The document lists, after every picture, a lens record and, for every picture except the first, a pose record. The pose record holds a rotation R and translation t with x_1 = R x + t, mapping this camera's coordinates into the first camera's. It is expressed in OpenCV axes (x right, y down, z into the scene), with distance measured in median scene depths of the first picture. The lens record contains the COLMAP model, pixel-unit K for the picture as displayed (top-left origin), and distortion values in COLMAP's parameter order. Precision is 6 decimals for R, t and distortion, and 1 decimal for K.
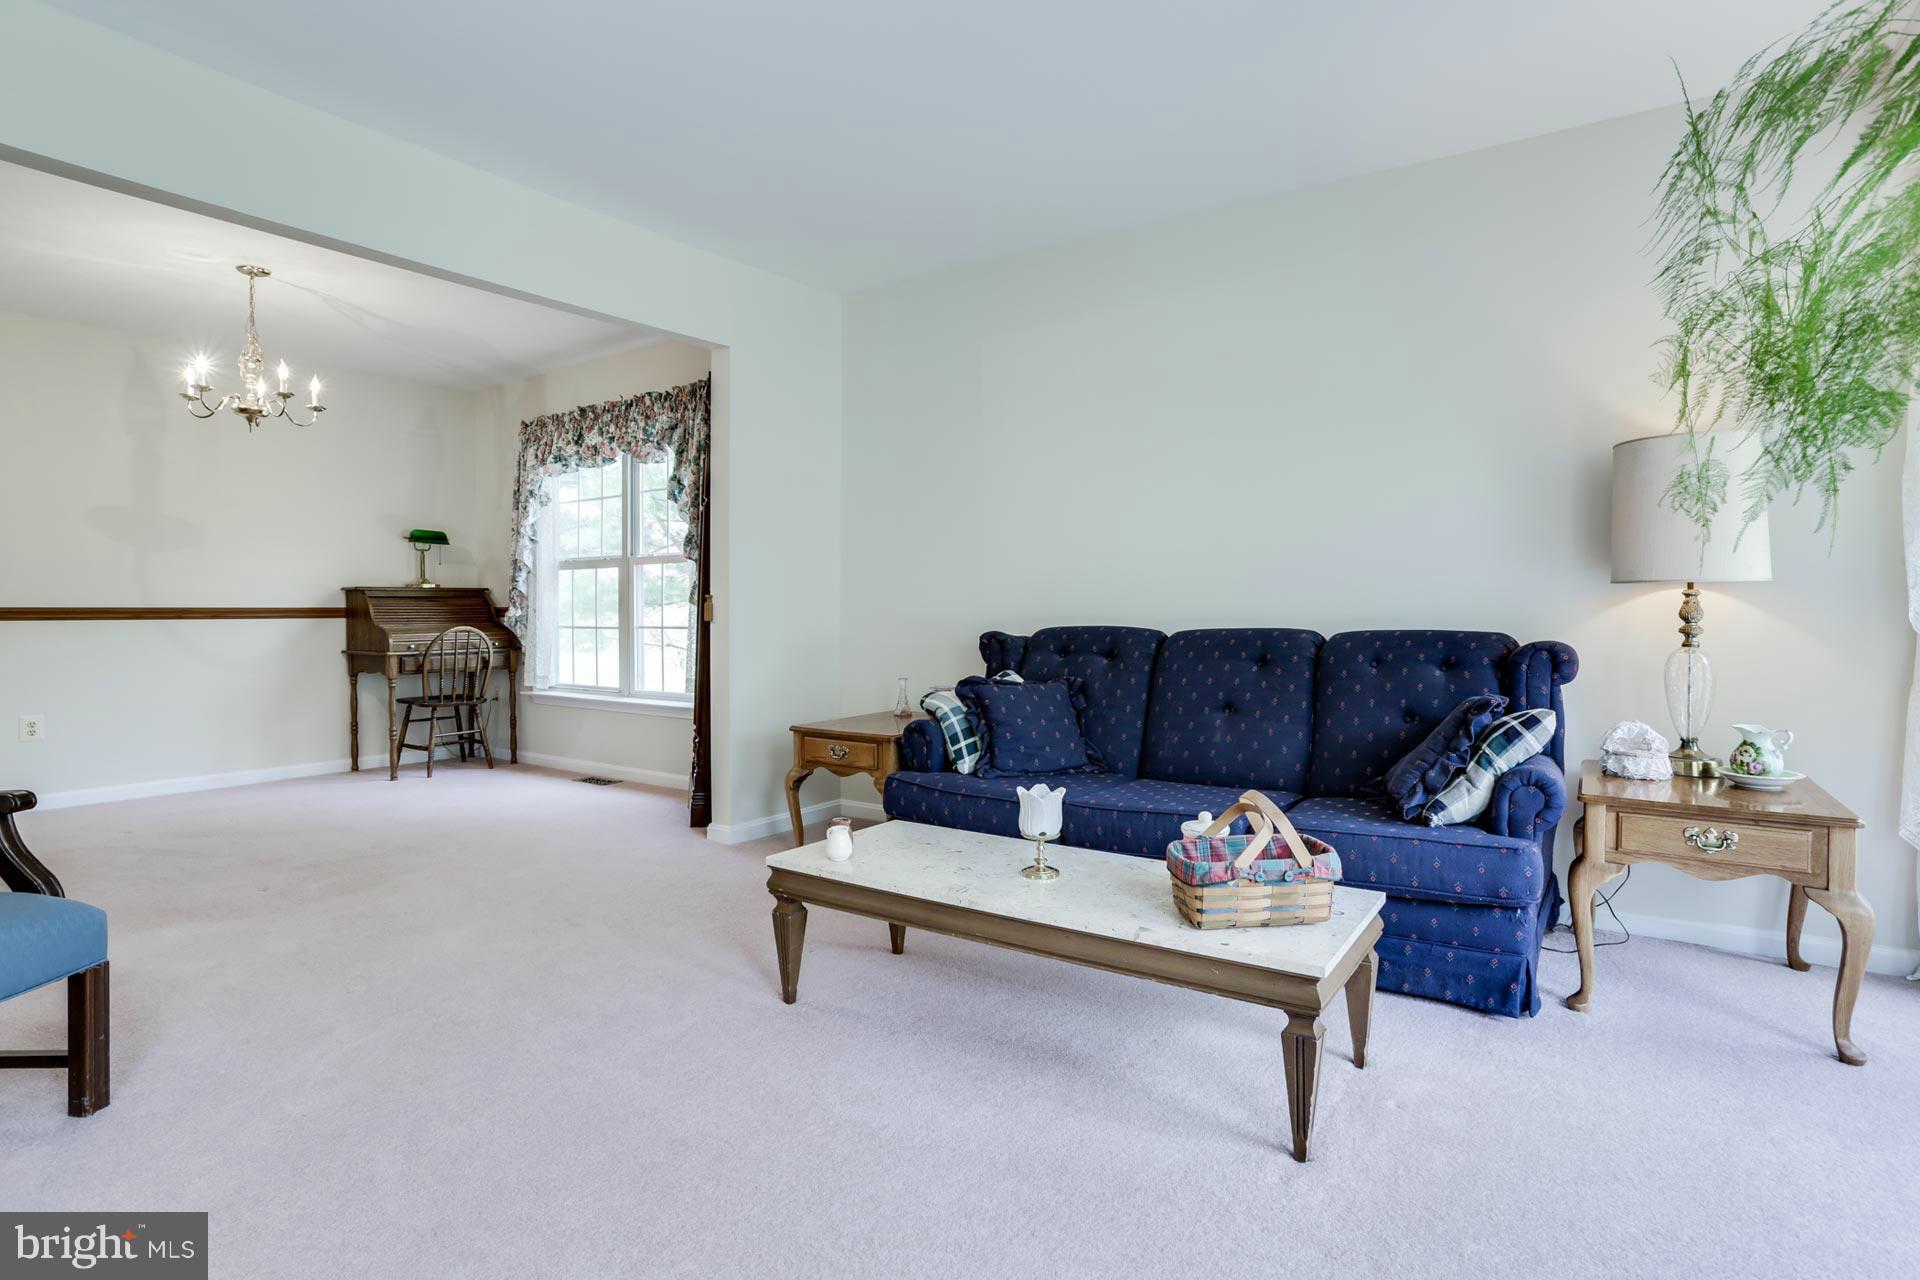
lens RADIAL K [[960.4, 0, 885.6], [0, 960.4, 598.9], [0, 0, 1]] dist [-0.000445, 0.000466]
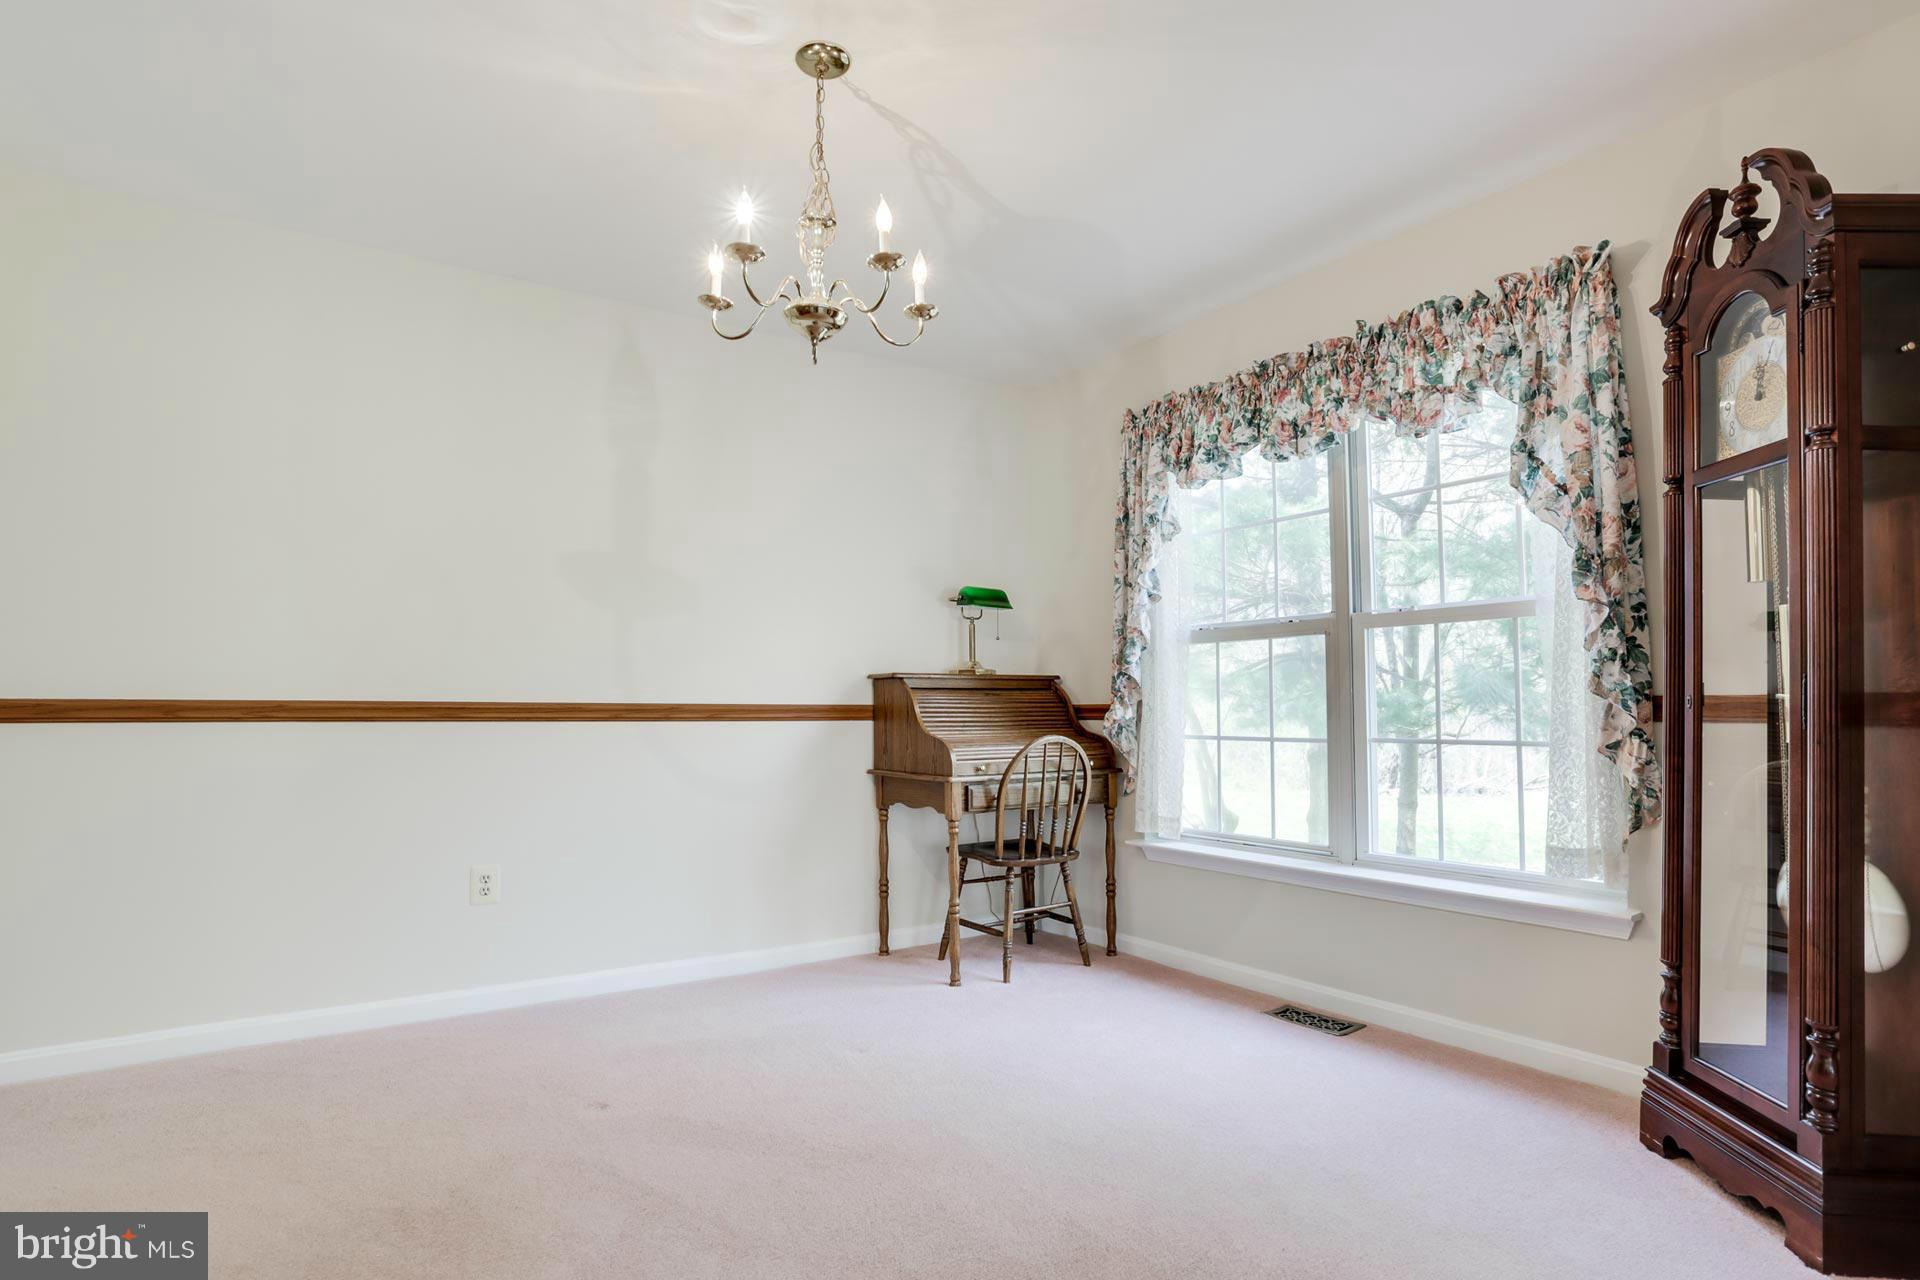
lens RADIAL K [[965.7, 0, 964.6], [0, 965.7, 631.2], [0, 0, 1]] dist [-0.052613, 0.000715]
pose [[0.953615, -0.020902, -0.300302, -0.300832], [0.000210, 0.997632, -0.068772, 0.004301], [0.301028, 0.065519, 0.951362, 0.380325]]
